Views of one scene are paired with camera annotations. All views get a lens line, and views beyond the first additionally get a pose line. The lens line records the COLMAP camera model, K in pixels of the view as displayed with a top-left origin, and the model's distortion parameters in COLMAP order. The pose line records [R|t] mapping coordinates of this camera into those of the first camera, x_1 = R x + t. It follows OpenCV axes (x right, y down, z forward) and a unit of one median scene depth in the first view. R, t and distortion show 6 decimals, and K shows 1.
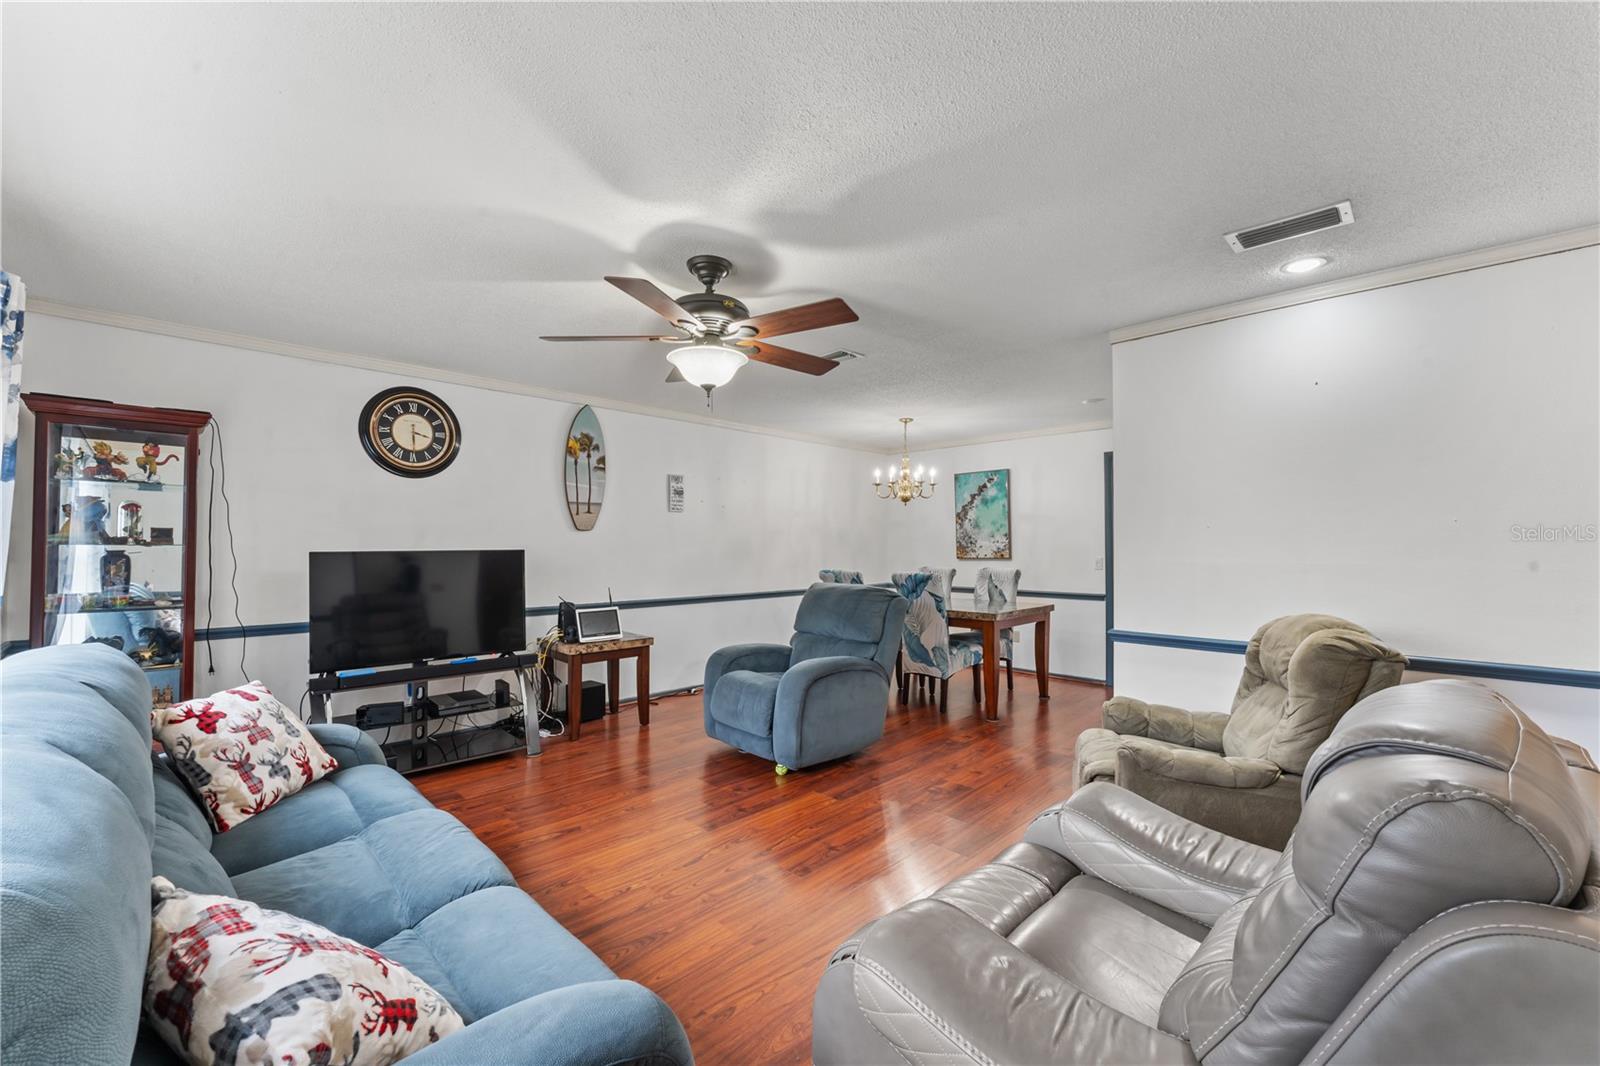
lens RADIAL K [[656.7, 0, 797.1], [0, 656.7, 532.0], [0, 0, 1]] dist [-0.007858, 0.000636]
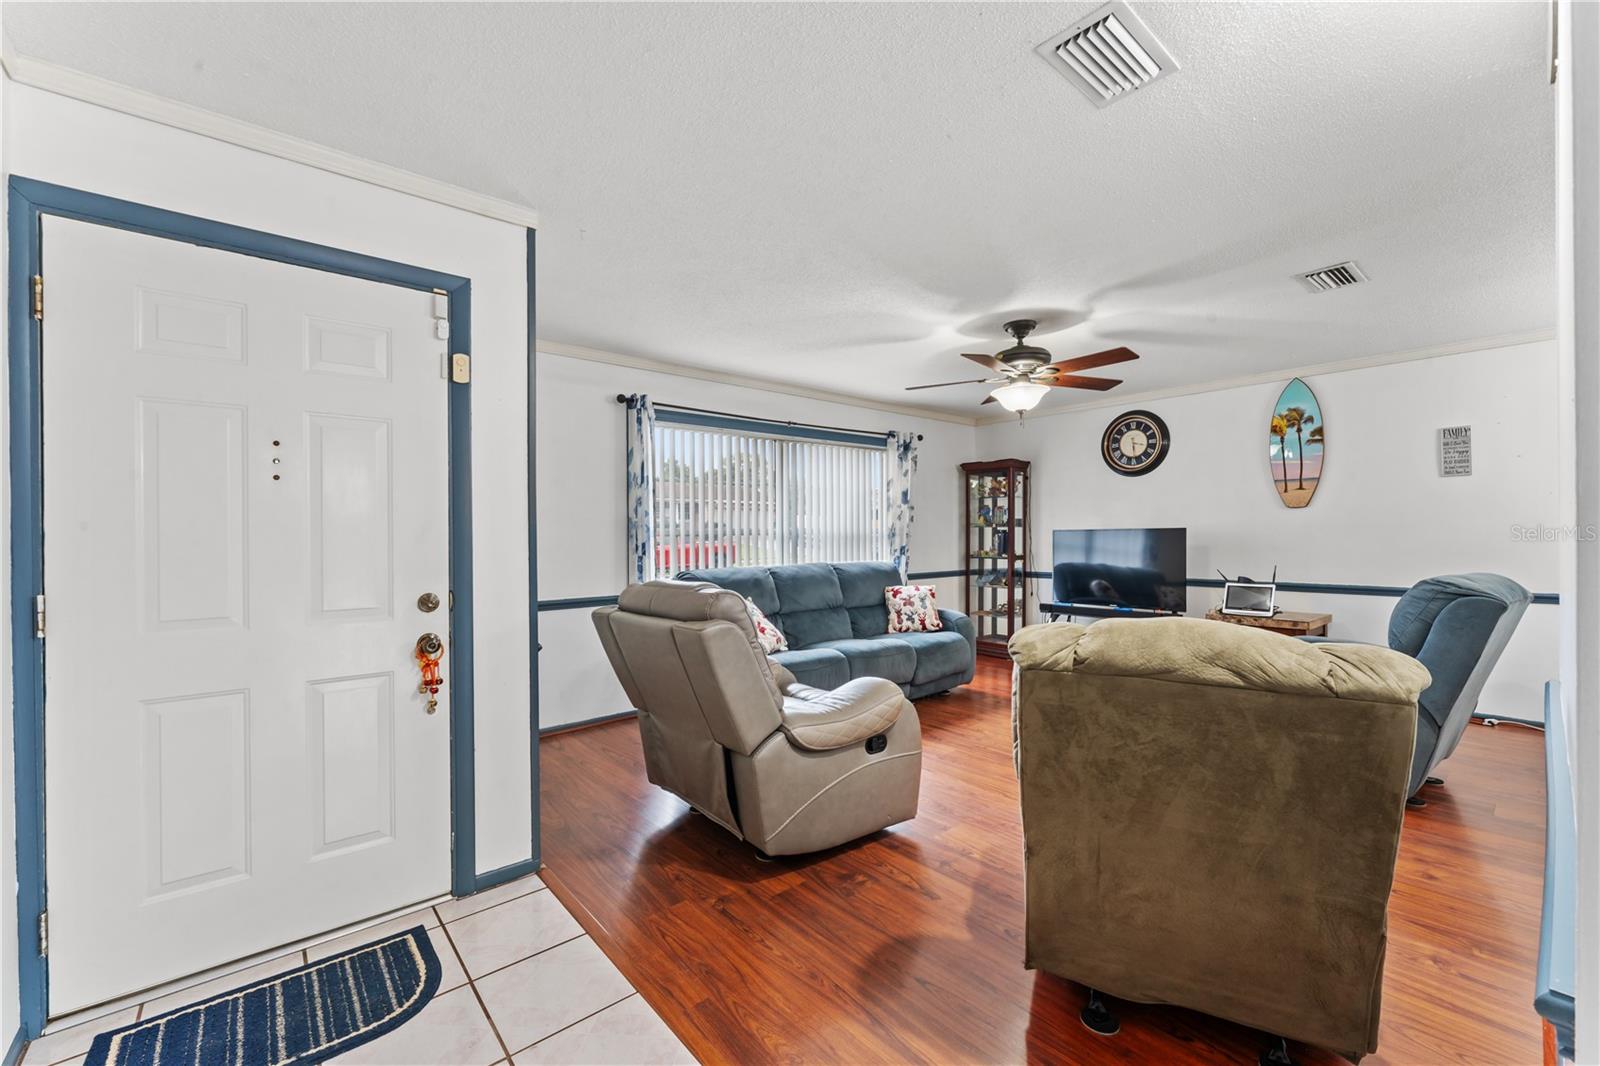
lens RADIAL K [[656.7, 0, 805.1], [0, 656.7, 534.2], [0, 0, 1]] dist [-0.007858, 0.000636]
pose [[-0.083906, 0.001906, -0.996472, 0.835587], [0.028995, 0.999579, -0.000530, 0.019798], [0.996052, -0.028937, -0.083926, 0.411947]]
